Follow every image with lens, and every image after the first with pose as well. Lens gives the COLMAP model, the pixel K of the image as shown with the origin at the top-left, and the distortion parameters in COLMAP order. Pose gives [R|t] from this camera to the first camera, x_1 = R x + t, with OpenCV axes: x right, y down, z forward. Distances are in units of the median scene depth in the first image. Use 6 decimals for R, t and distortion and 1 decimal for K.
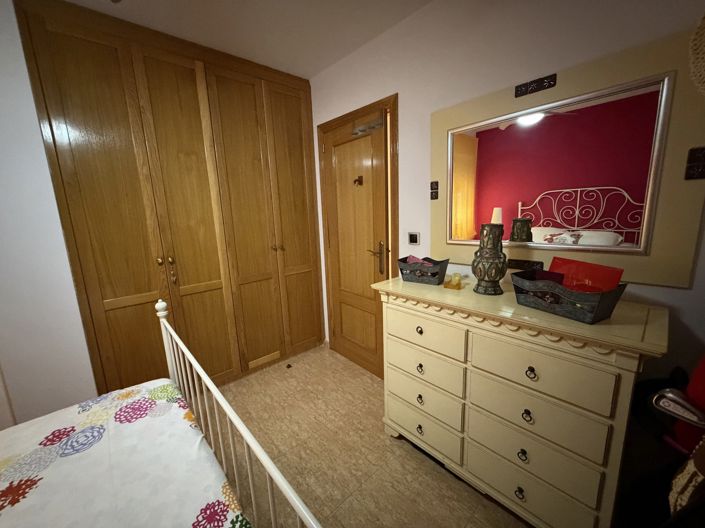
lens RADIAL K [[283.8, 0, 351.1], [0, 283.8, 264.5], [0, 0, 1]] dist [0.001706, -0.000098]
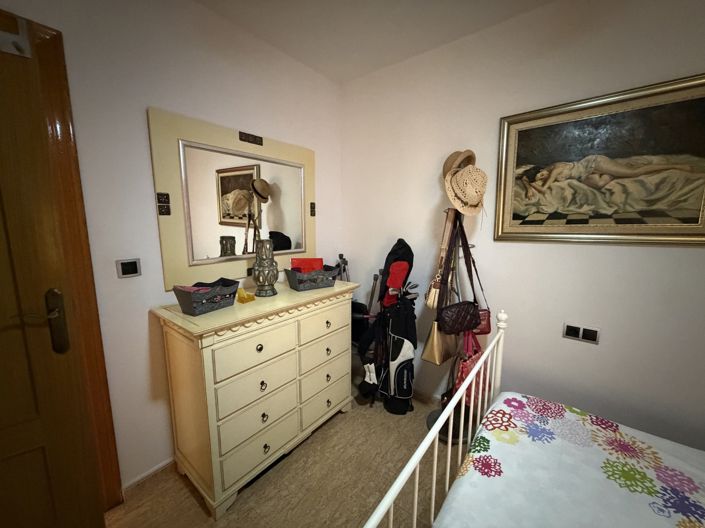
lens RADIAL K [[283.8, 0, 351.1], [0, 283.8, 264.5], [0, 0, 1]] dist [0.001706, -0.000098]
pose [[-0.170699, -0.109131, 0.979261, -0.509908], [0.186618, 0.972279, 0.140883, -0.089233], [-0.967489, 0.206796, -0.145601, 0.529524]]
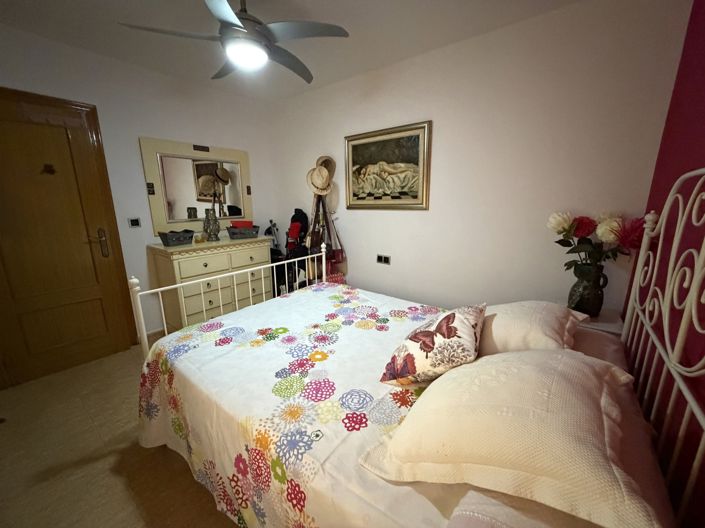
lens RADIAL K [[283.8, 0, 351.1], [0, 283.8, 264.5], [0, 0, 1]] dist [0.001706, -0.000098]
pose [[-0.178105, -0.183416, 0.966766, -1.209883], [0.189072, 0.957789, 0.216545, 0.001969], [-0.965676, 0.221357, -0.135909, 0.213940]]
